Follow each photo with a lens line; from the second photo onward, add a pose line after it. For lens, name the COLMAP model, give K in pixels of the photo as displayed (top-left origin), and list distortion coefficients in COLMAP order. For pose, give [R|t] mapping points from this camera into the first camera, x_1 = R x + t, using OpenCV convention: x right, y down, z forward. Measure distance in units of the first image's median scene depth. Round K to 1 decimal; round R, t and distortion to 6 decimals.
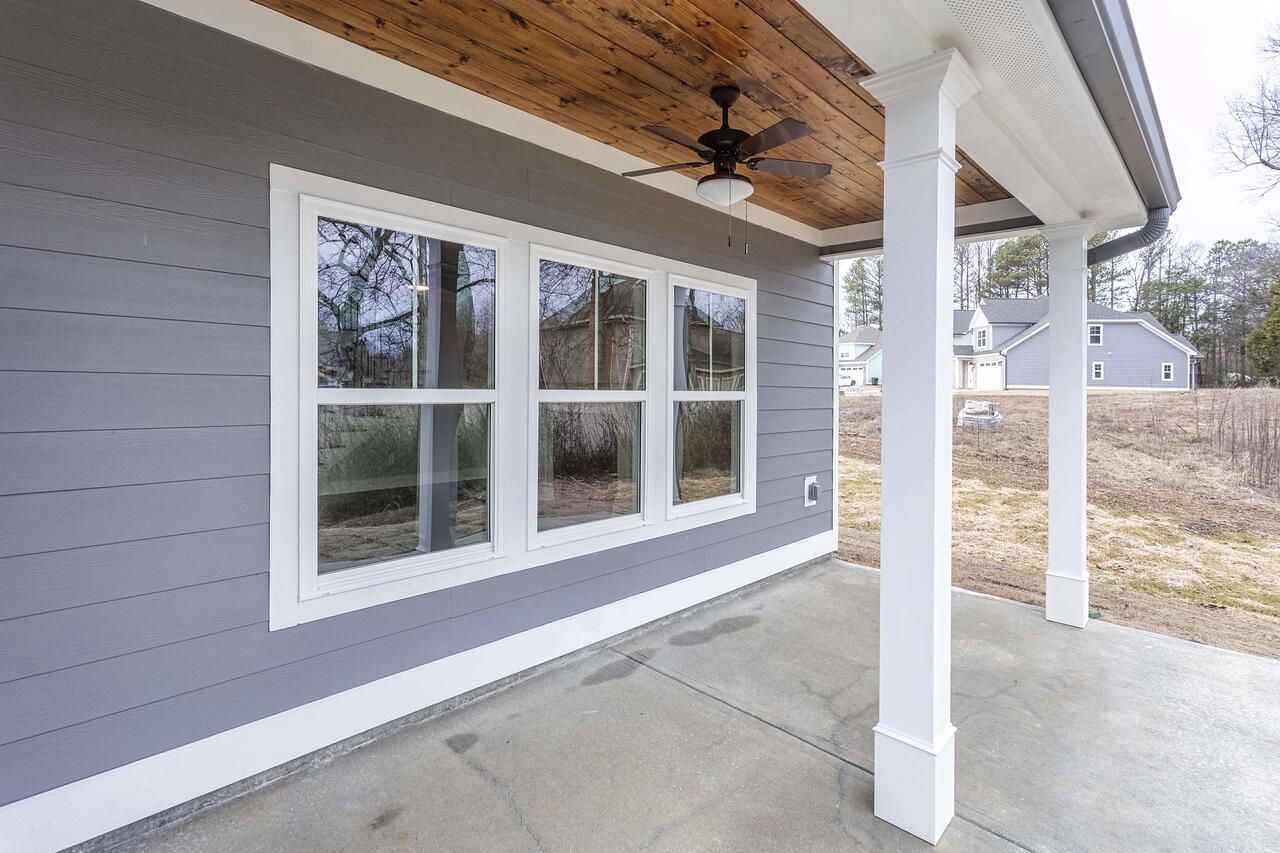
lens RADIAL K [[620.5, 0, 642.3], [0, 620.5, 391.8], [0, 0, 1]] dist [0.000642, 0.000366]
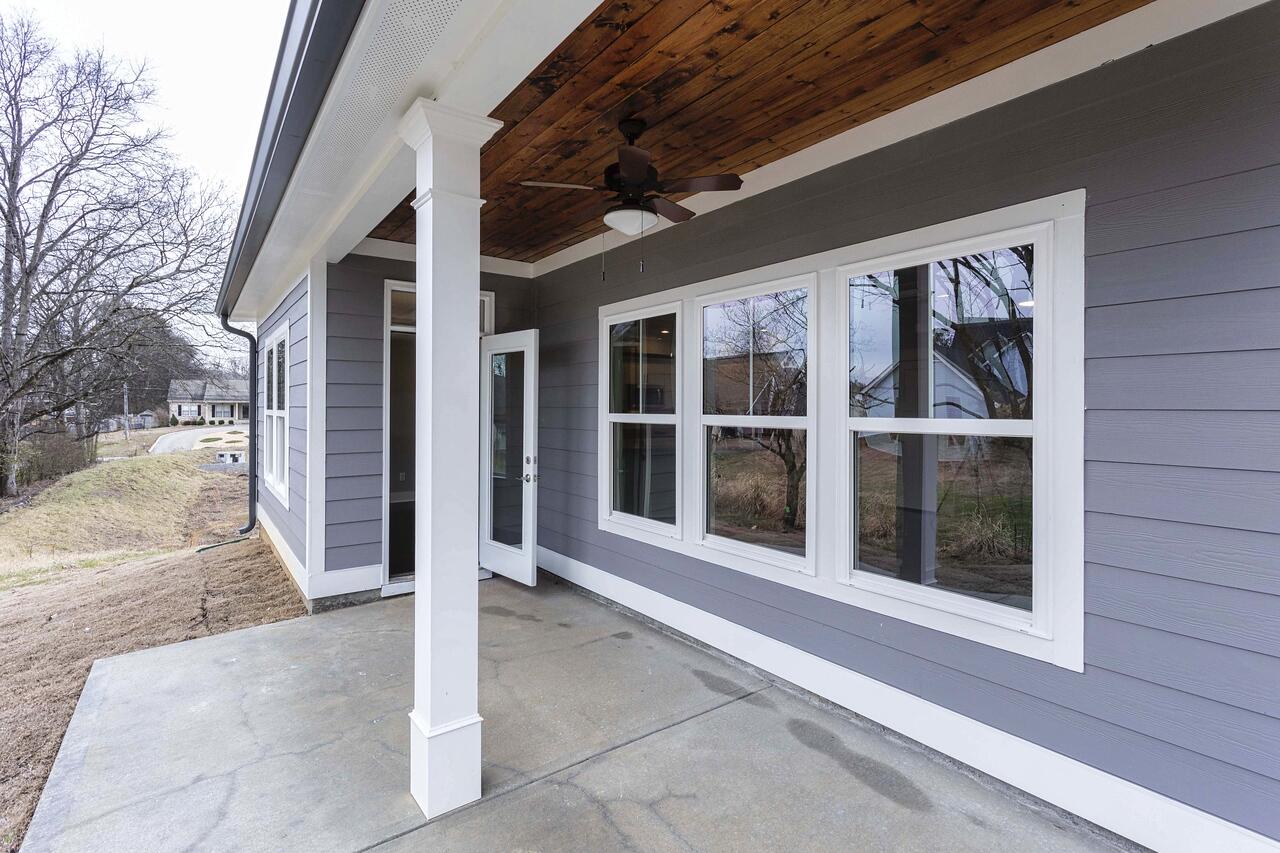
lens RADIAL K [[598.1, 0, 632.7], [0, 598.1, 425.2], [0, 0, 1]] dist [0.000007, 0.000134]
pose [[-0.171694, 0.008430, -0.985114, 0.992610], [-0.017995, 0.999770, 0.011692, 0.005531], [0.984986, 0.019735, -0.171502, 1.045268]]
